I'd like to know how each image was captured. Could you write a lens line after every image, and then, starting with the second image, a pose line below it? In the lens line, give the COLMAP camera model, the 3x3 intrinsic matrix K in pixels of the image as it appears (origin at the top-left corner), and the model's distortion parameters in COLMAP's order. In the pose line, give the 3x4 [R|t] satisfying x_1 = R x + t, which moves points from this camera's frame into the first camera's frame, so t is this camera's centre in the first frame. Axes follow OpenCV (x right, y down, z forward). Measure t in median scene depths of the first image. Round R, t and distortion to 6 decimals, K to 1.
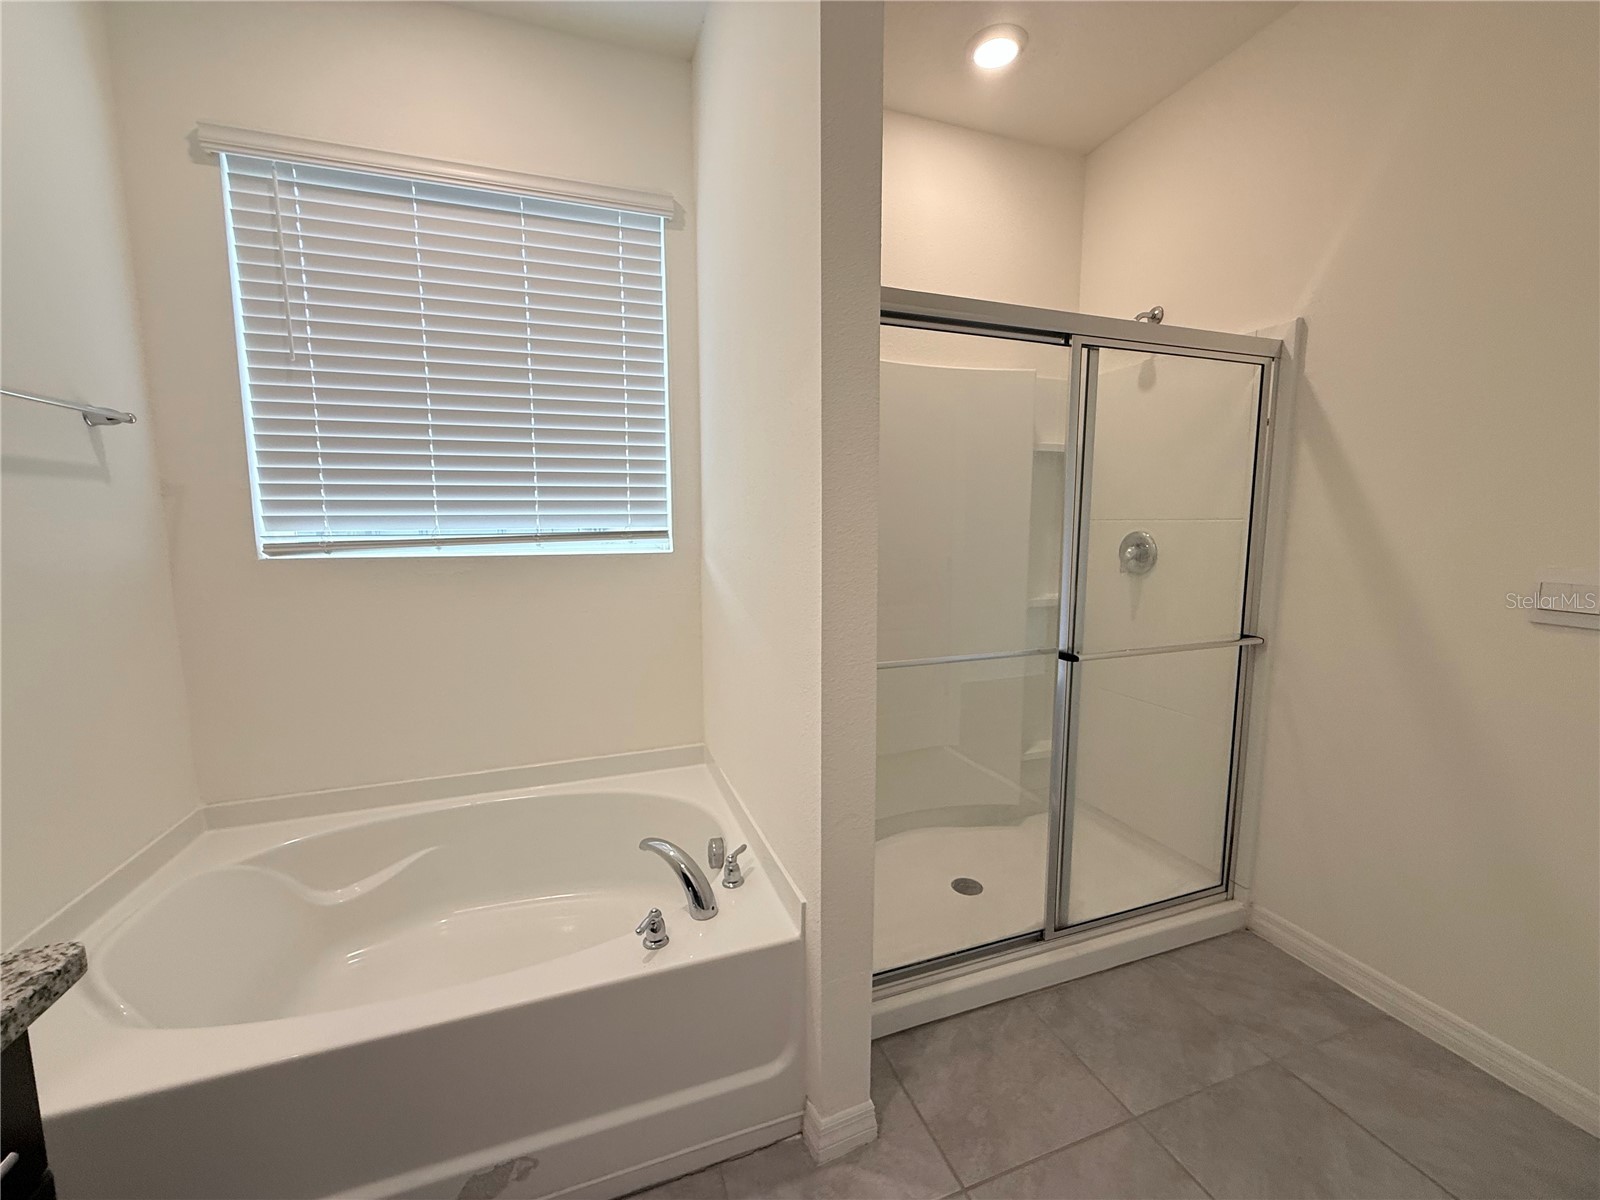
lens RADIAL K [[636.1, 0, 802.8], [0, 636.1, 599.6], [0, 0, 1]] dist [-0.001042, 0.000245]
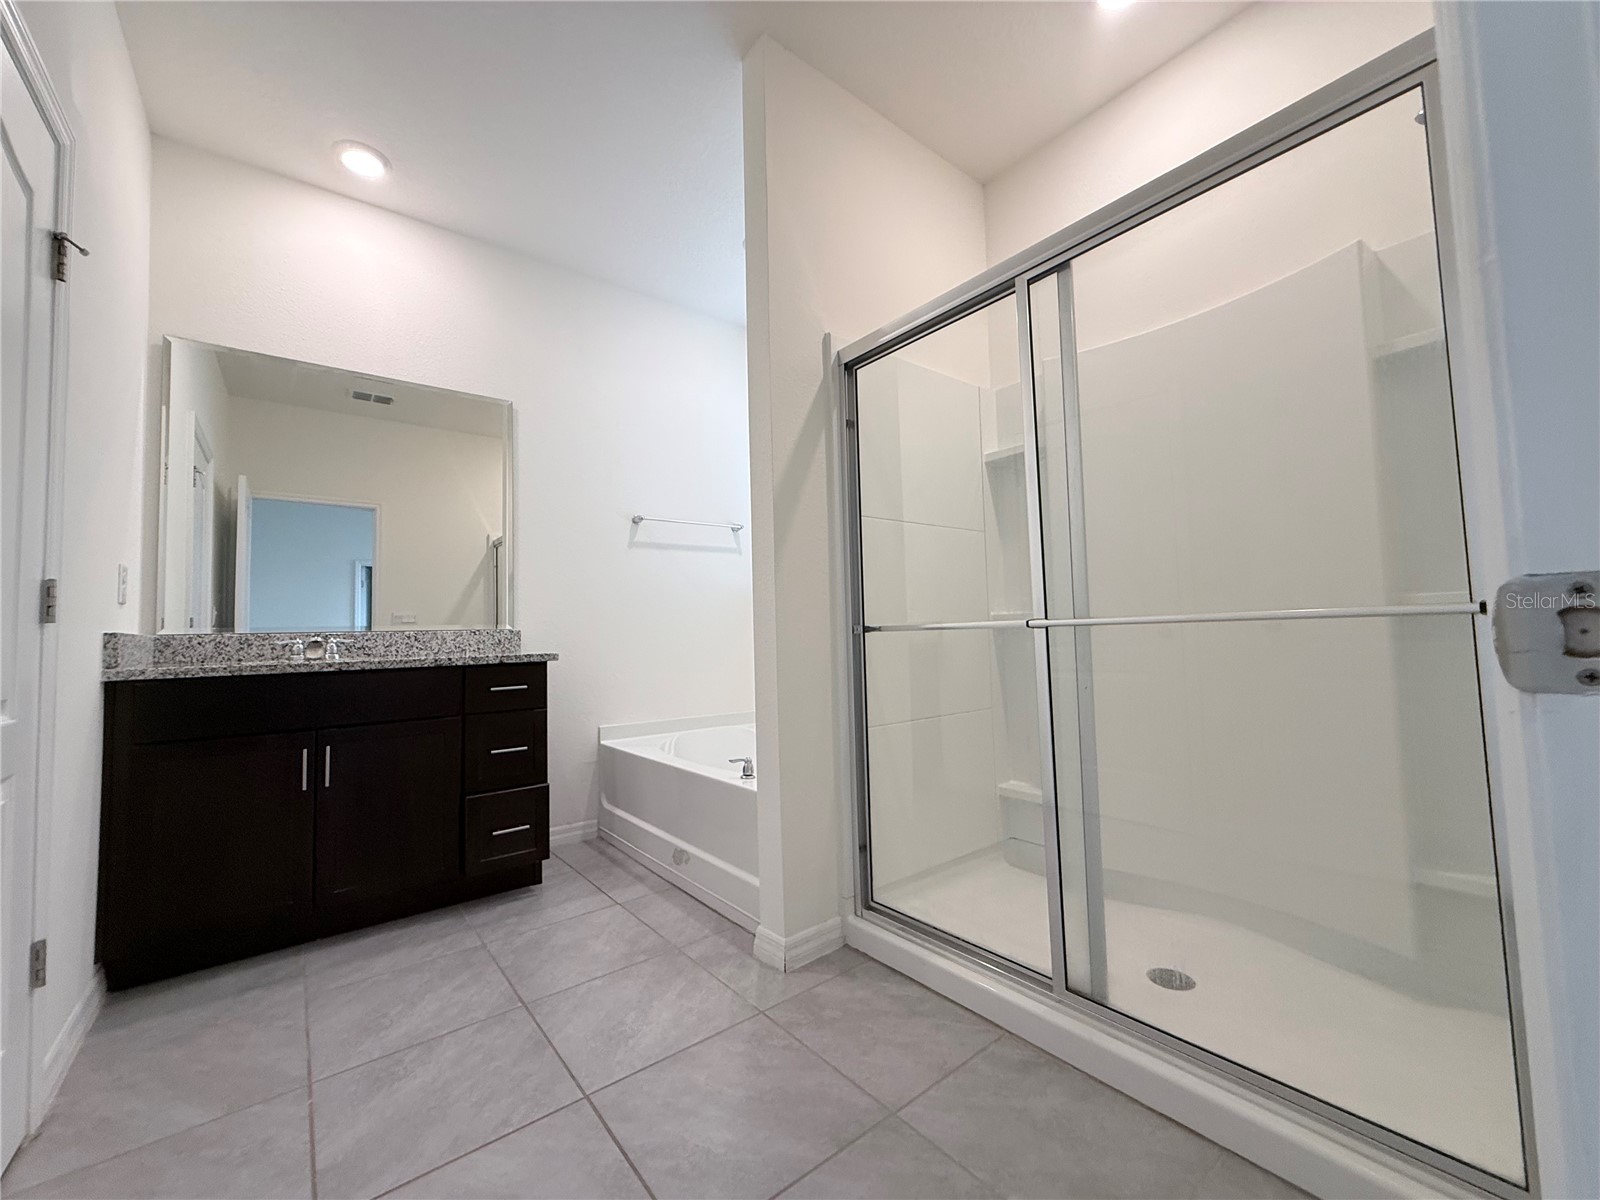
lens RADIAL K [[636.1, 0, 802.8], [0, 636.1, 599.6], [0, 0, 1]] dist [-0.001042, 0.000245]
pose [[0.324230, -0.054191, -0.944425, 1.262990], [-0.082848, 0.992895, -0.085415, 0.171839], [0.942343, 0.105938, 0.317437, 0.480507]]
